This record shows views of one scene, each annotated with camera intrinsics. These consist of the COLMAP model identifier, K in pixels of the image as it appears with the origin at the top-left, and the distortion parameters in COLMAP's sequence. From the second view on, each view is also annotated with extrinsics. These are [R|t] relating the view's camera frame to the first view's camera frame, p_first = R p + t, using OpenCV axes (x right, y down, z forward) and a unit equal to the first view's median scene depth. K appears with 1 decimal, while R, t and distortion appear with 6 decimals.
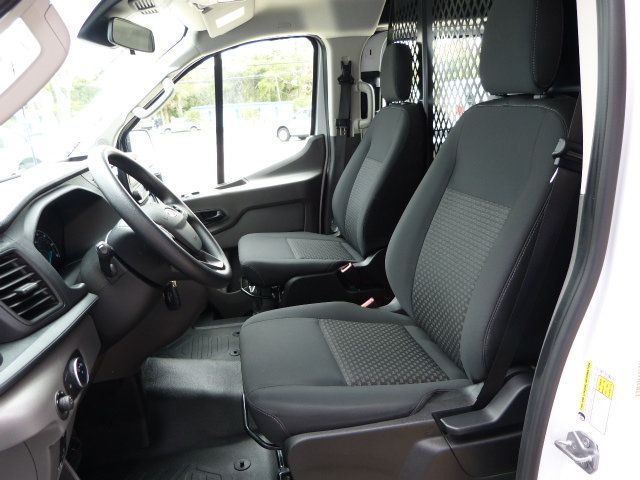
lens RADIAL K [[480.4, 0, 318.7], [0, 480.4, 244.4], [0, 0, 1]] dist [-0.049178, 0.042915]
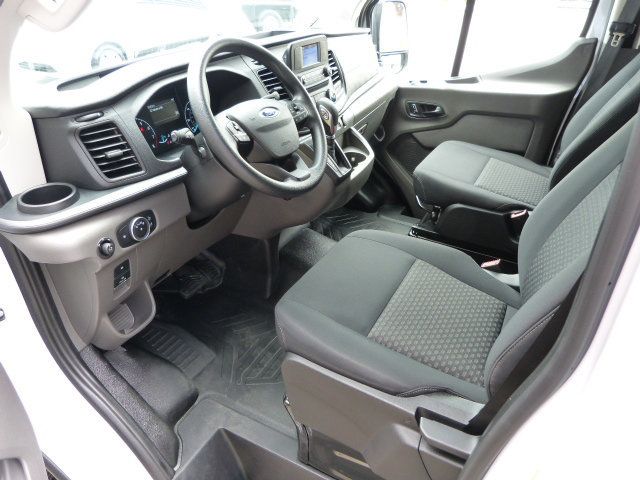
lens RADIAL K [[480.4, 0, 318.7], [0, 480.4, 244.4], [0, 0, 1]] dist [-0.049178, 0.042915]
pose [[0.774367, 0.381021, -0.505153, 0.283051], [-0.233979, 0.914205, 0.330882, -0.121141], [0.587886, -0.138029, 0.797081, 0.135972]]
